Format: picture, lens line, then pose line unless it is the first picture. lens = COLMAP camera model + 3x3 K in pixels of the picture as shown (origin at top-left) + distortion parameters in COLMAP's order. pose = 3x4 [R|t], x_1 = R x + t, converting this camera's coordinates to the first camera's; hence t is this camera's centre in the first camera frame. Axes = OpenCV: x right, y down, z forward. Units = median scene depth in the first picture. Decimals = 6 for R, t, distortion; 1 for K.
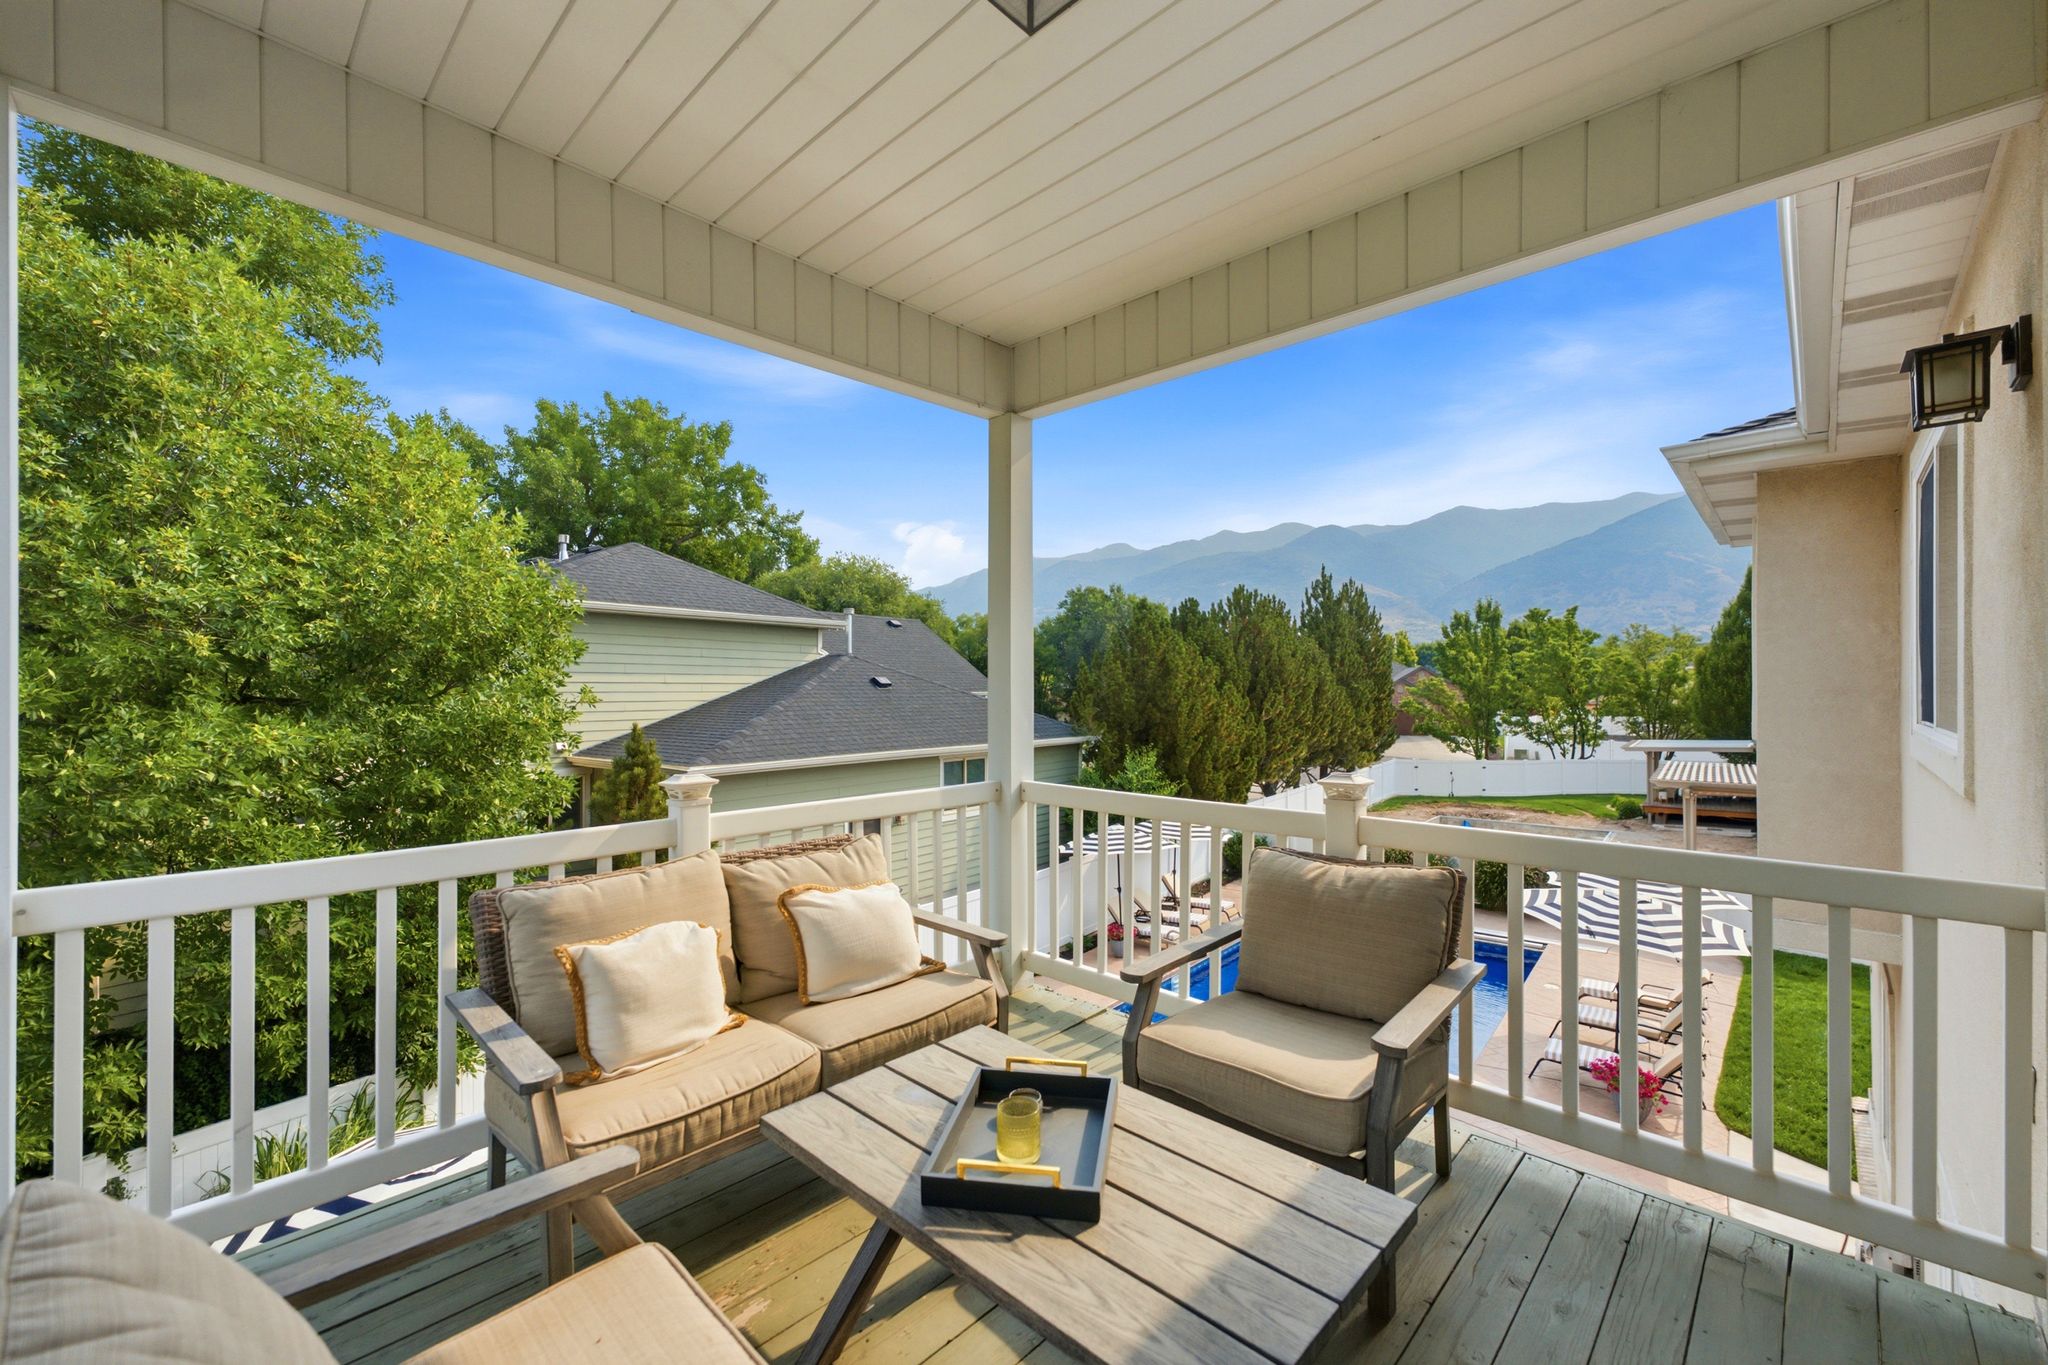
lens RADIAL K [[871.3, 0, 1039.1], [0, 871.3, 666.3], [0, 0, 1]] dist [0.018928, 0.004206]
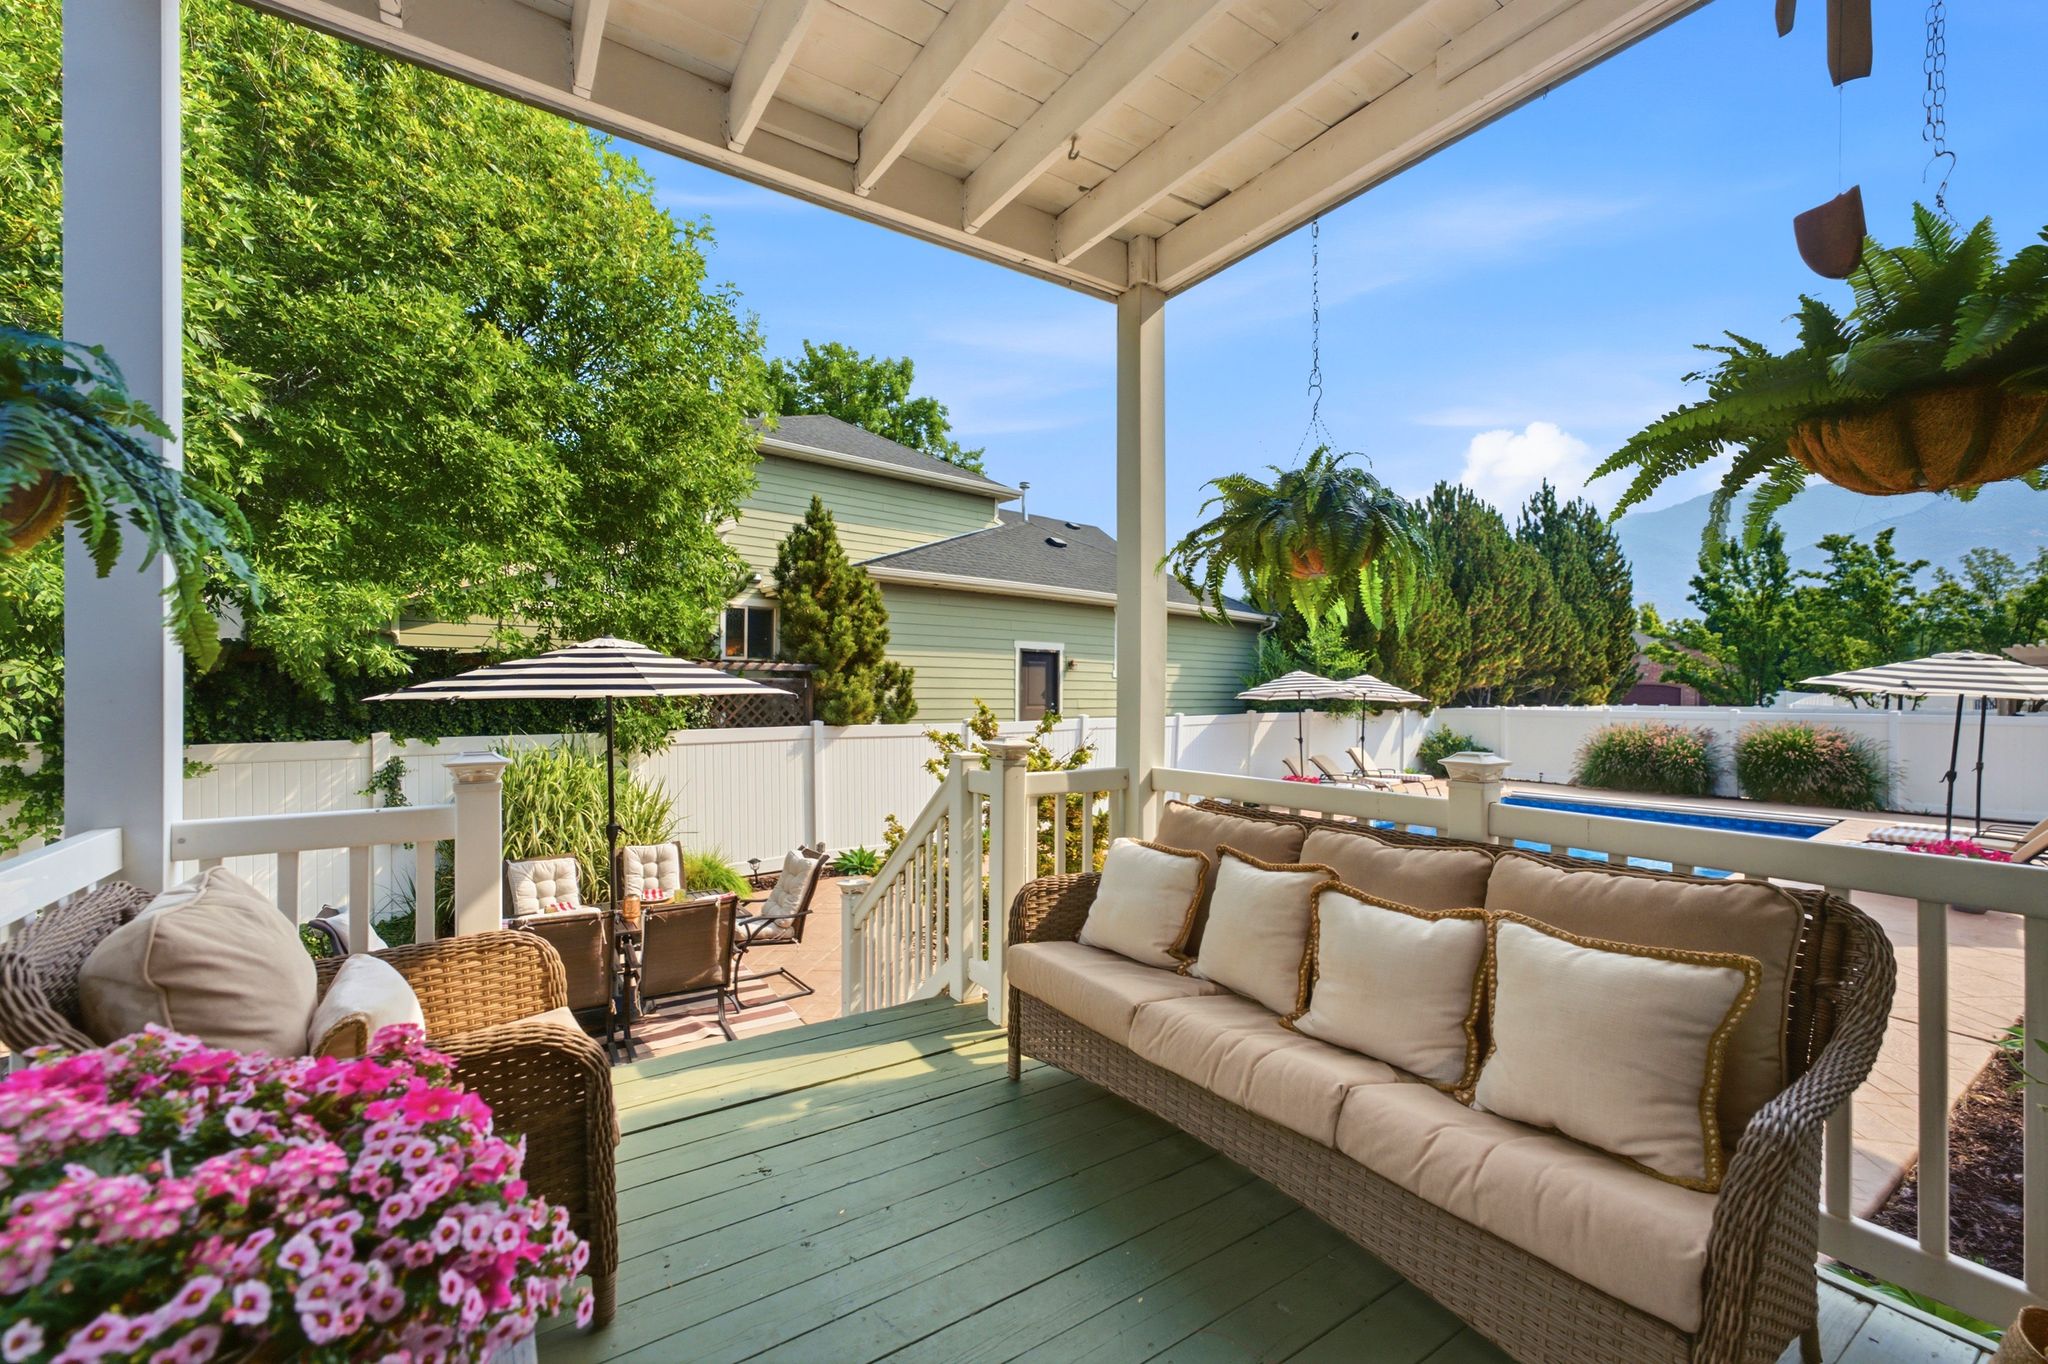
lens RADIAL K [[871.3, 0, 1023.0], [0, 871.3, 683.7], [0, 0, 1]] dist [0.018928, 0.004206]
pose [[0.975101, 0.005824, -0.221687, 0.007242], [-0.005529, 0.999983, 0.001954, 0.110500], [0.221694, -0.000680, 0.975116, 0.010638]]
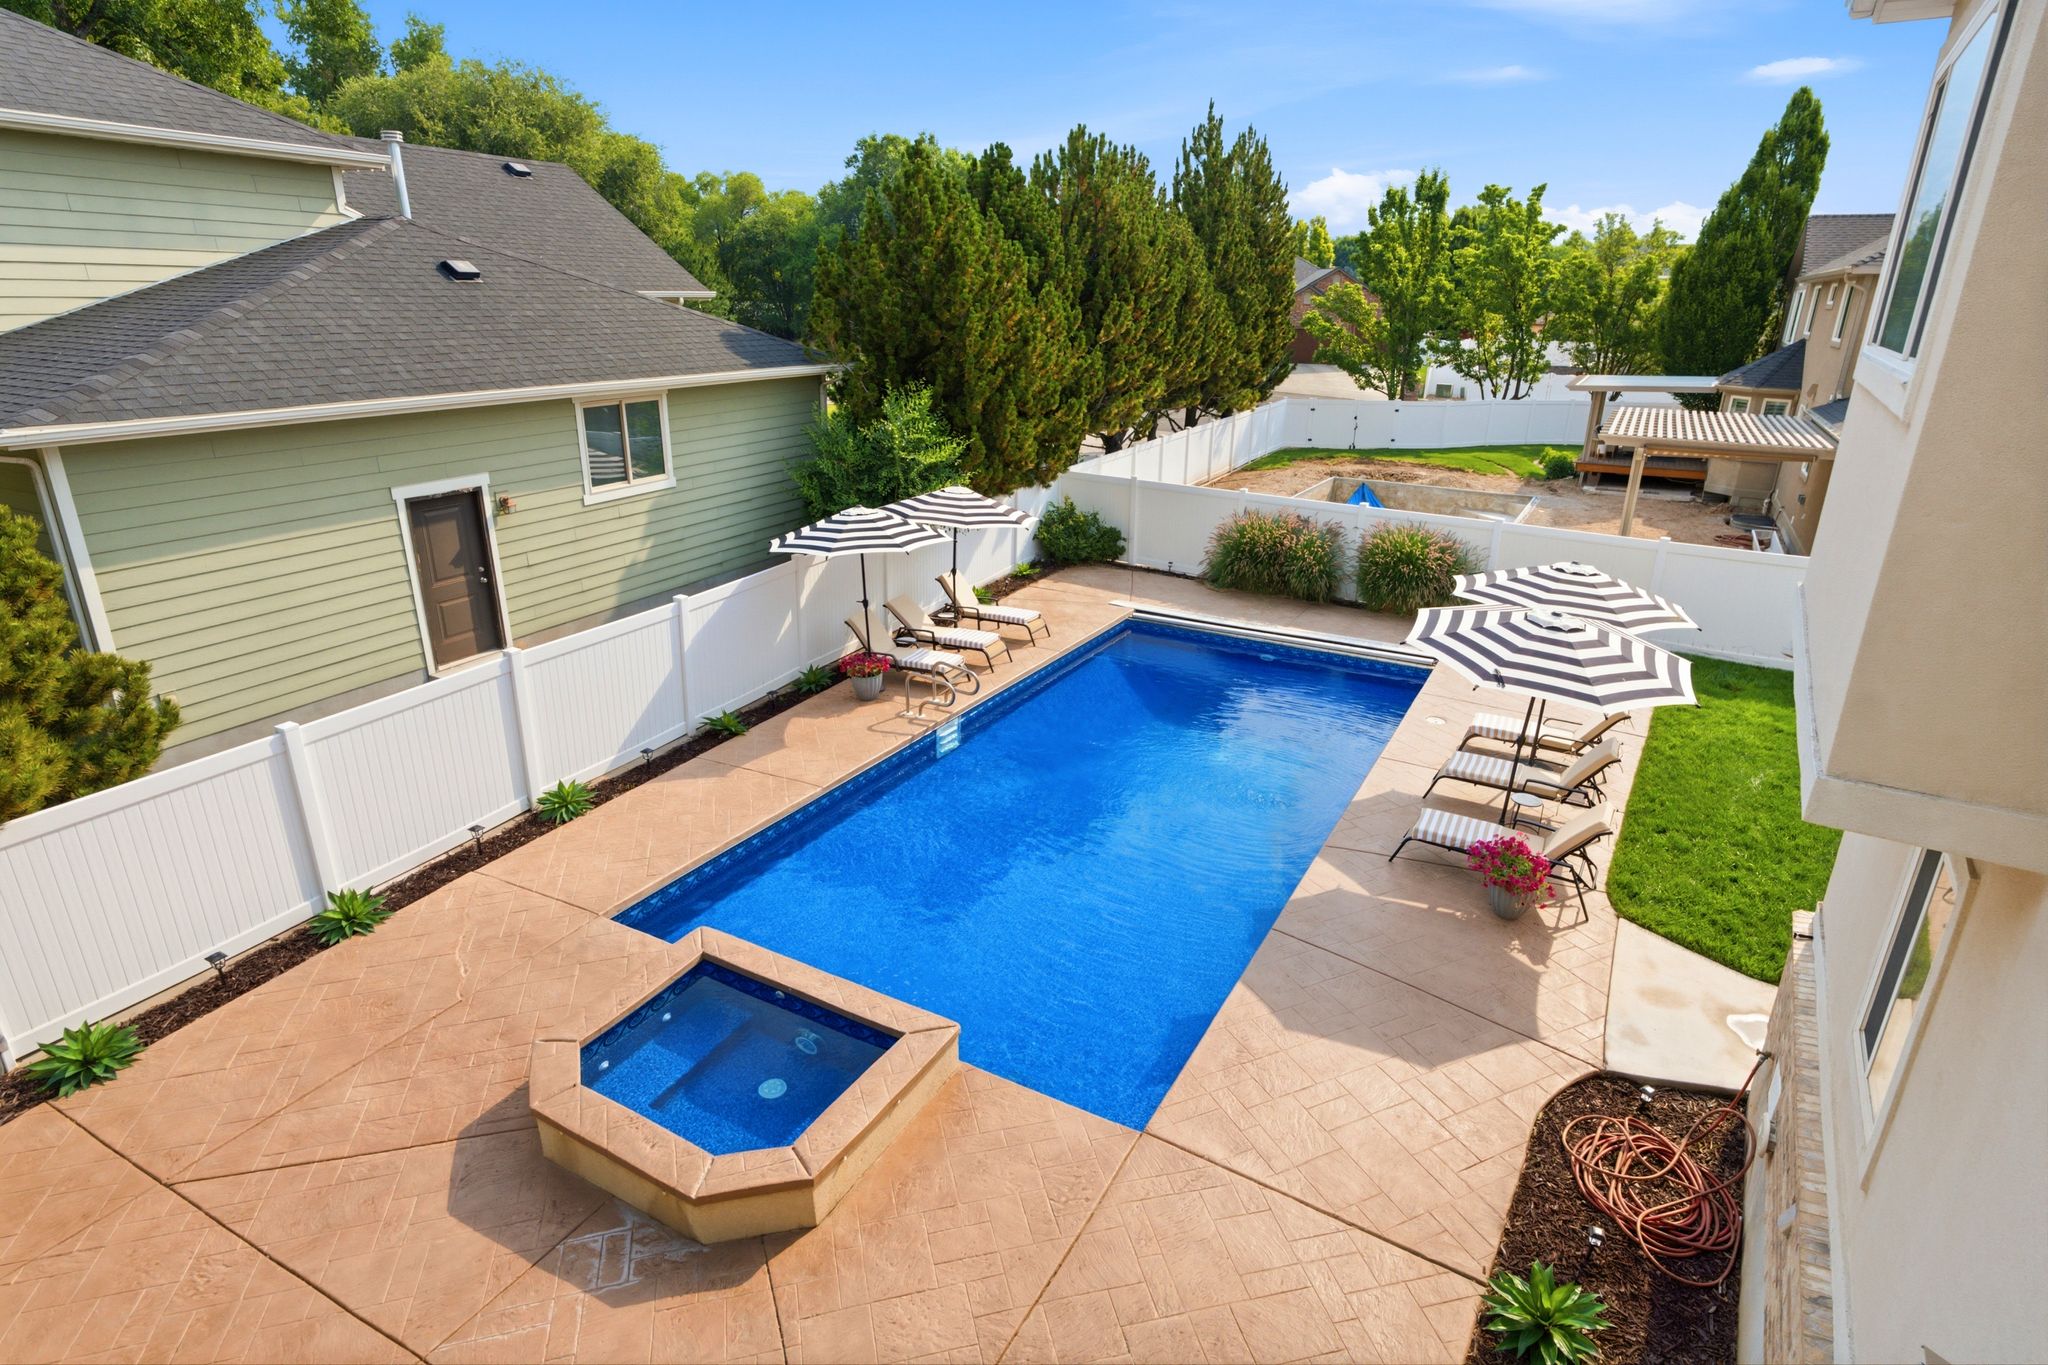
lens RADIAL K [[1130.4, 0, 1030.9], [0, 1130.4, 669.7], [0, 0, 1]] dist [-0.008533, 0.010680]
pose [[0.987232, -0.031510, 0.156142, 0.048077], [-0.023848, 0.939954, 0.340467, 0.002244], [-0.157494, -0.339843, 0.927201, 0.089967]]
